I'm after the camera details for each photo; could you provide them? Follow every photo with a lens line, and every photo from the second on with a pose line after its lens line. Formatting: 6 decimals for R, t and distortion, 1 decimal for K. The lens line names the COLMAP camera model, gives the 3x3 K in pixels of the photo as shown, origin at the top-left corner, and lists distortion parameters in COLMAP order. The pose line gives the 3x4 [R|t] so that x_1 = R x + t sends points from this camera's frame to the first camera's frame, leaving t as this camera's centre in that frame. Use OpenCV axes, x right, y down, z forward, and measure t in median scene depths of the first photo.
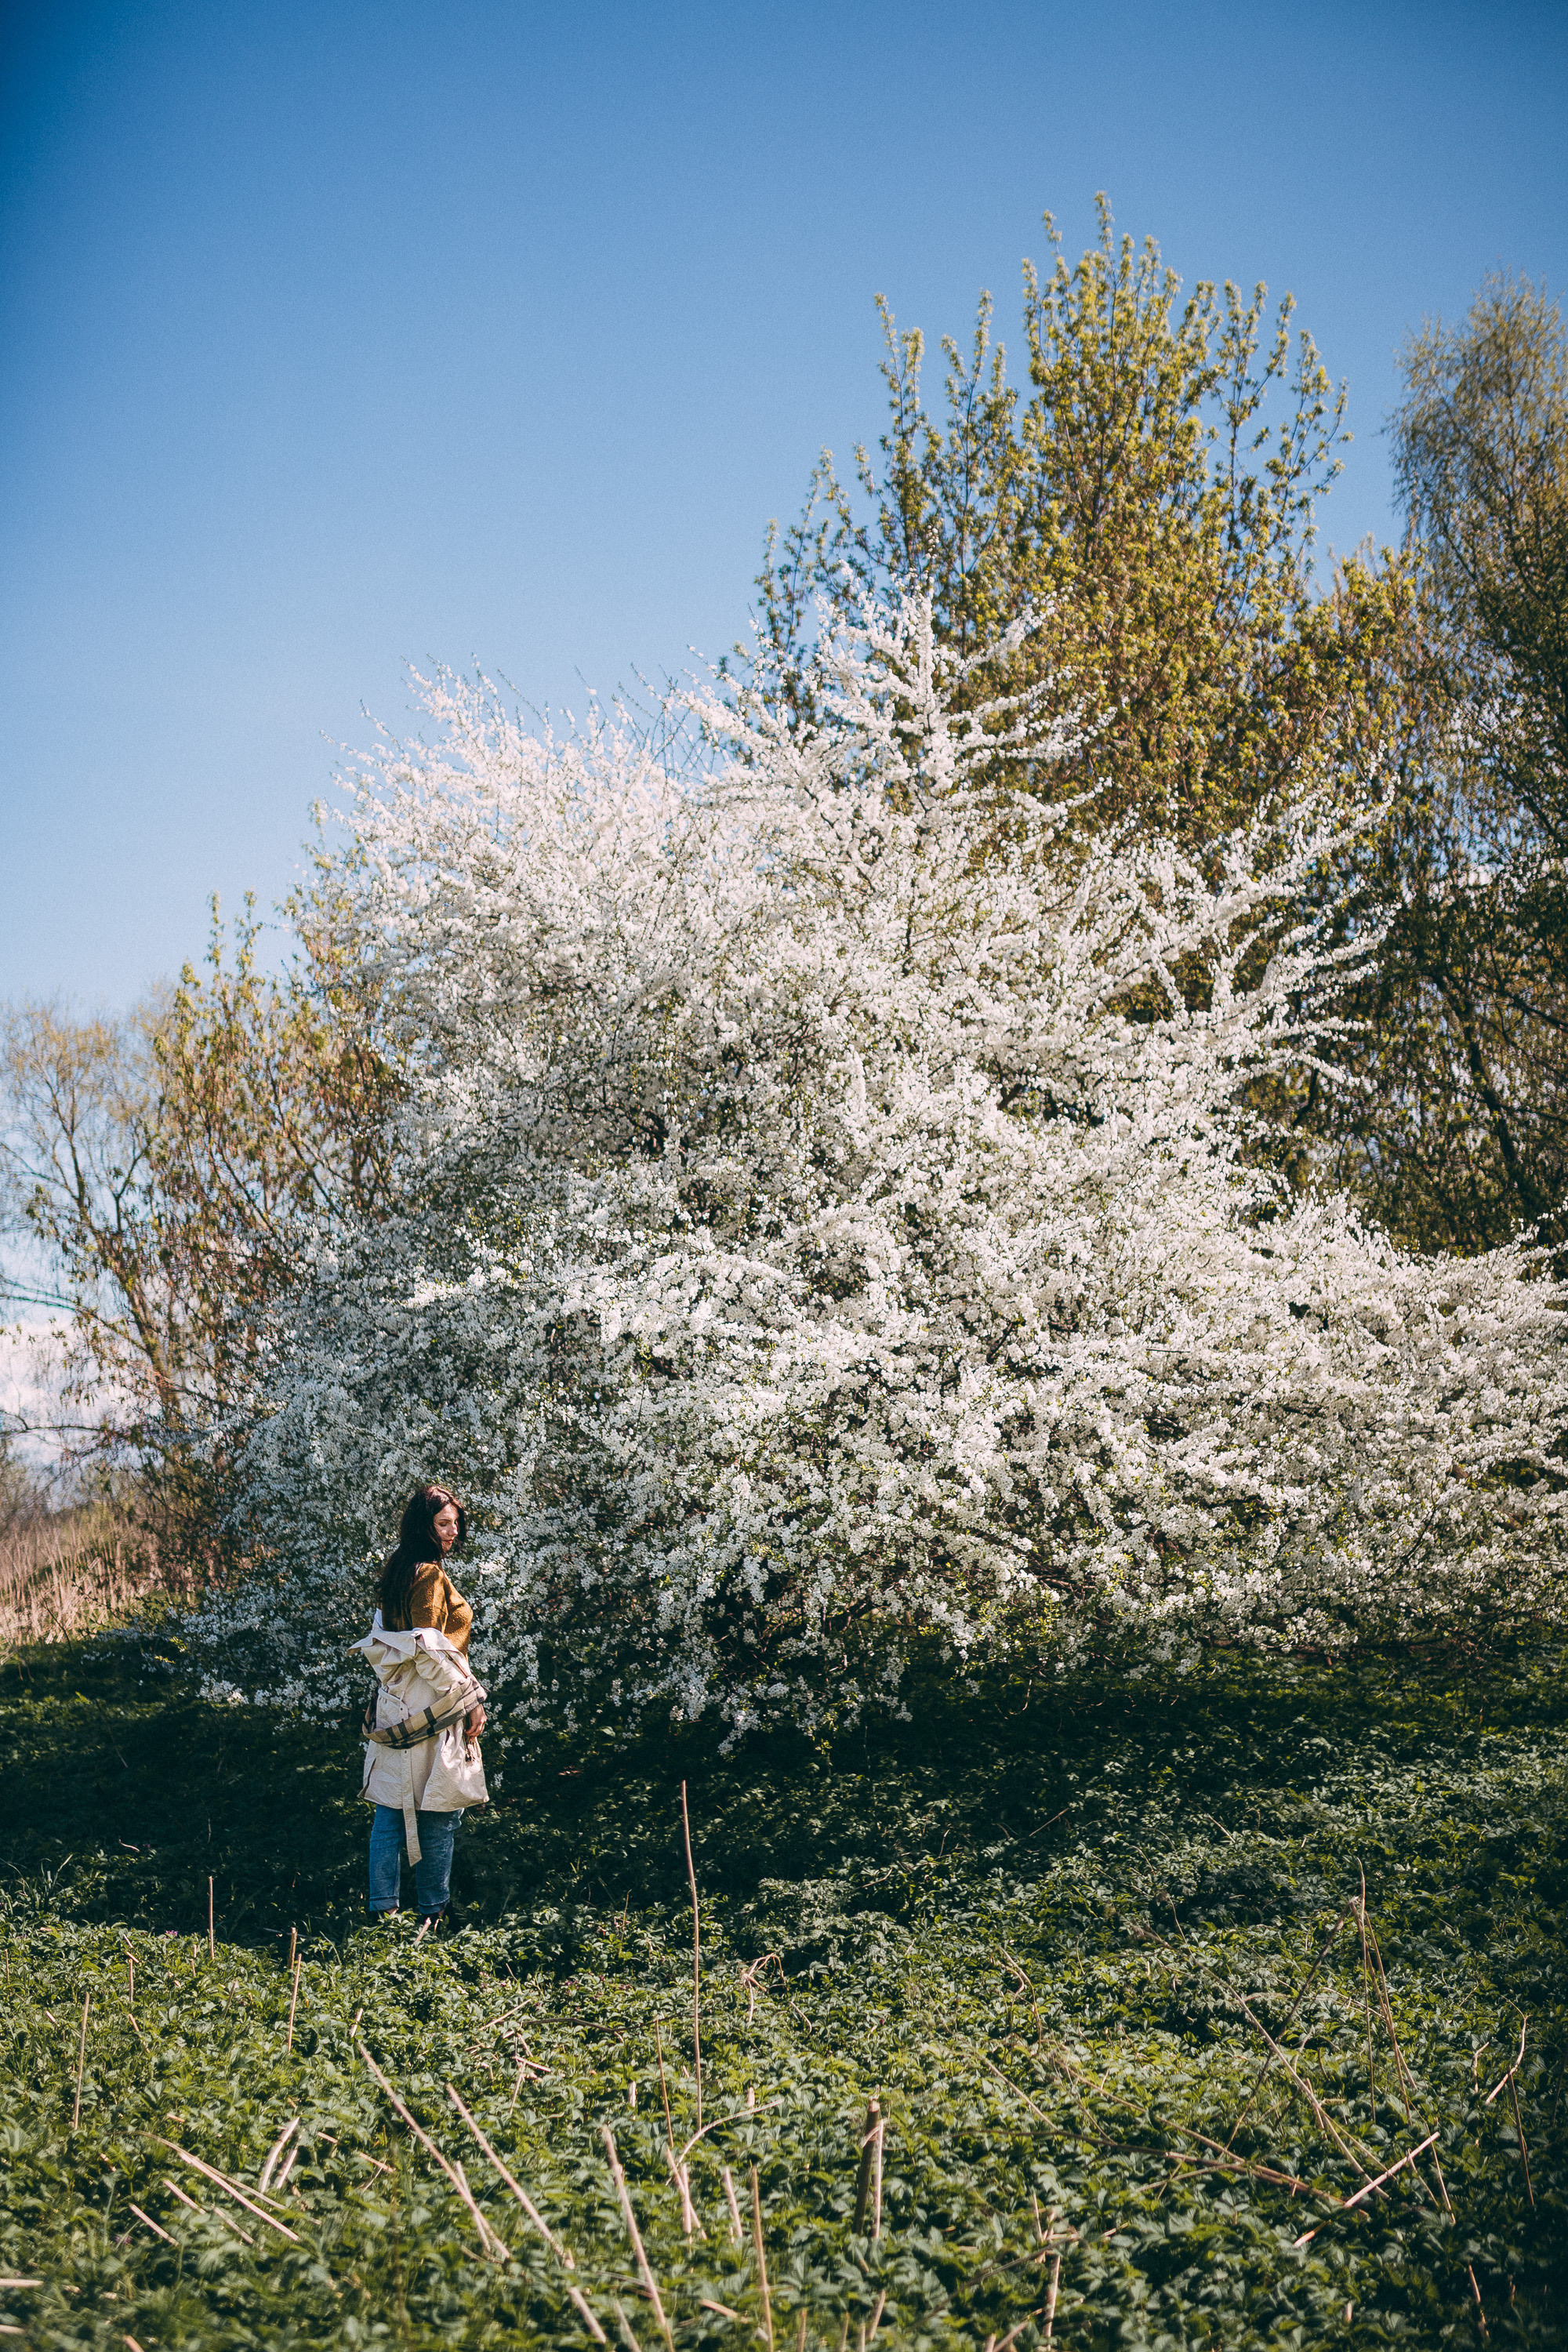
lens RADIAL K [[2920.0, 0, 743.6], [0, 2920.0, 1175.2], [0, 0, 1]] dist [0.472687, 0.015019]
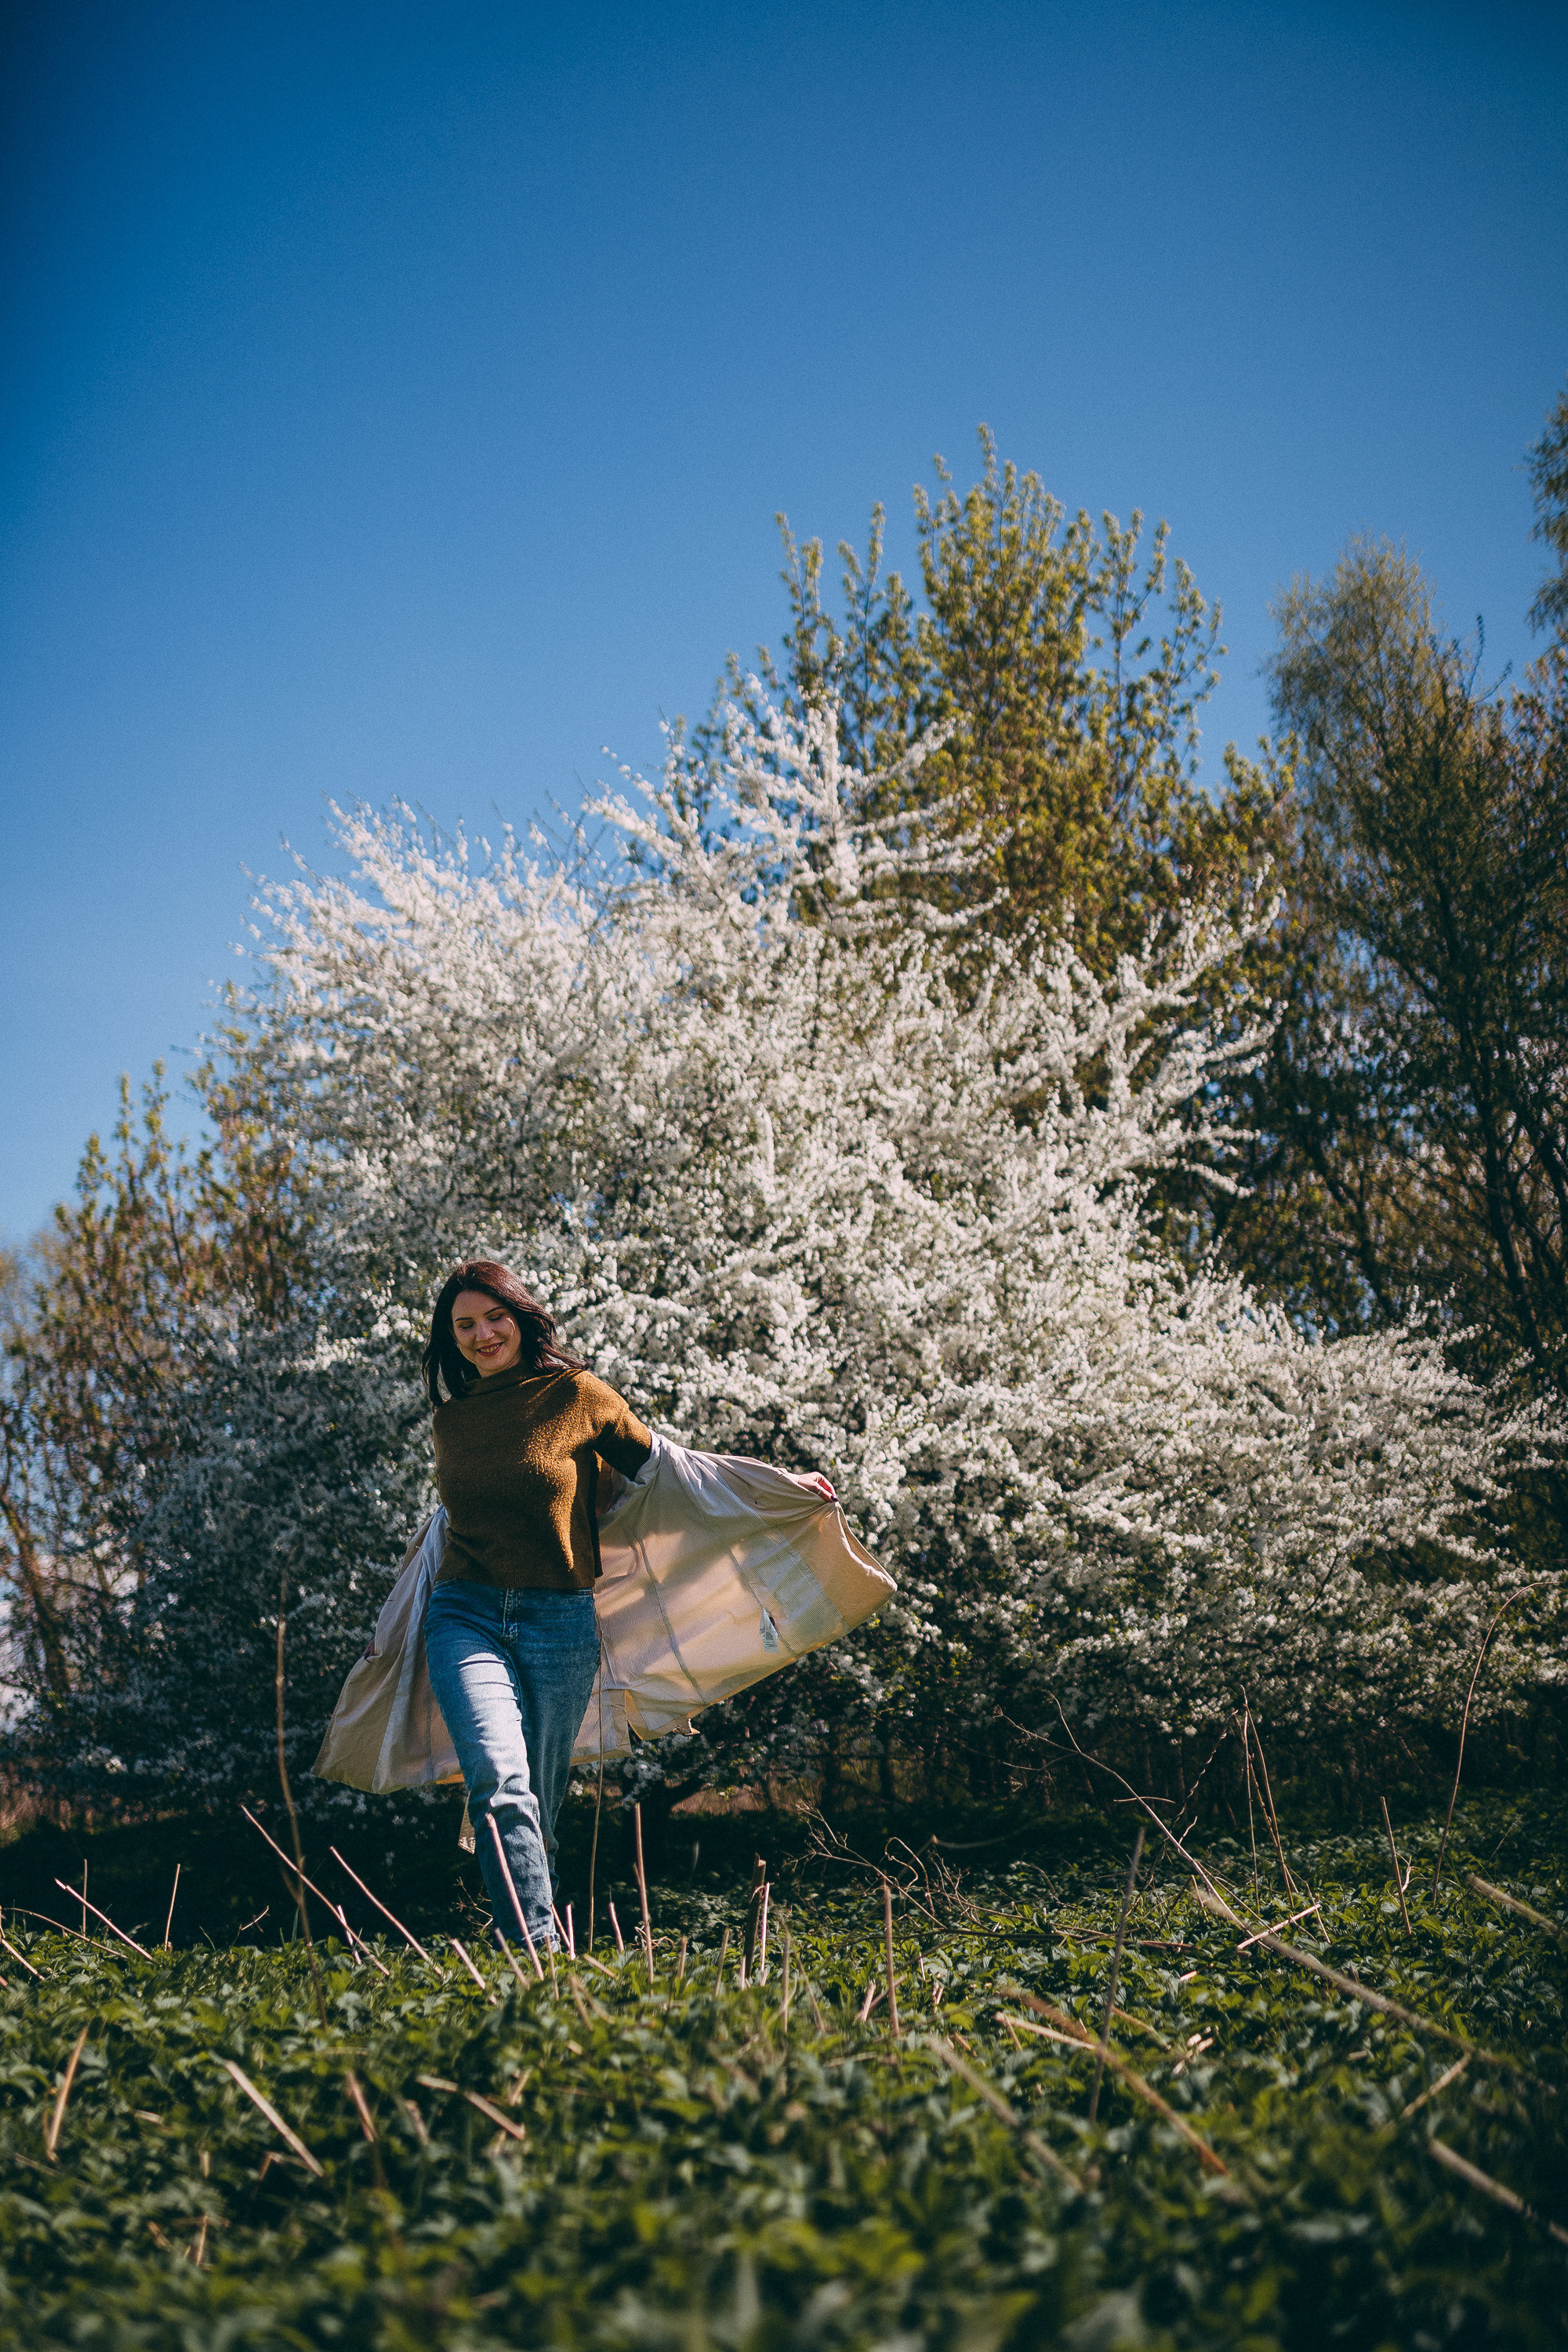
lens RADIAL K [[2920.0, 0, 743.6], [0, 2920.0, 1175.2], [0, 0, 1]] dist [0.472687, 0.015019]
pose [[0.999430, 0.011804, 0.031643, -0.000139], [-0.006903, 0.988549, -0.150742, 0.121375], [-0.033060, 0.150437, 0.988067, 0.001500]]
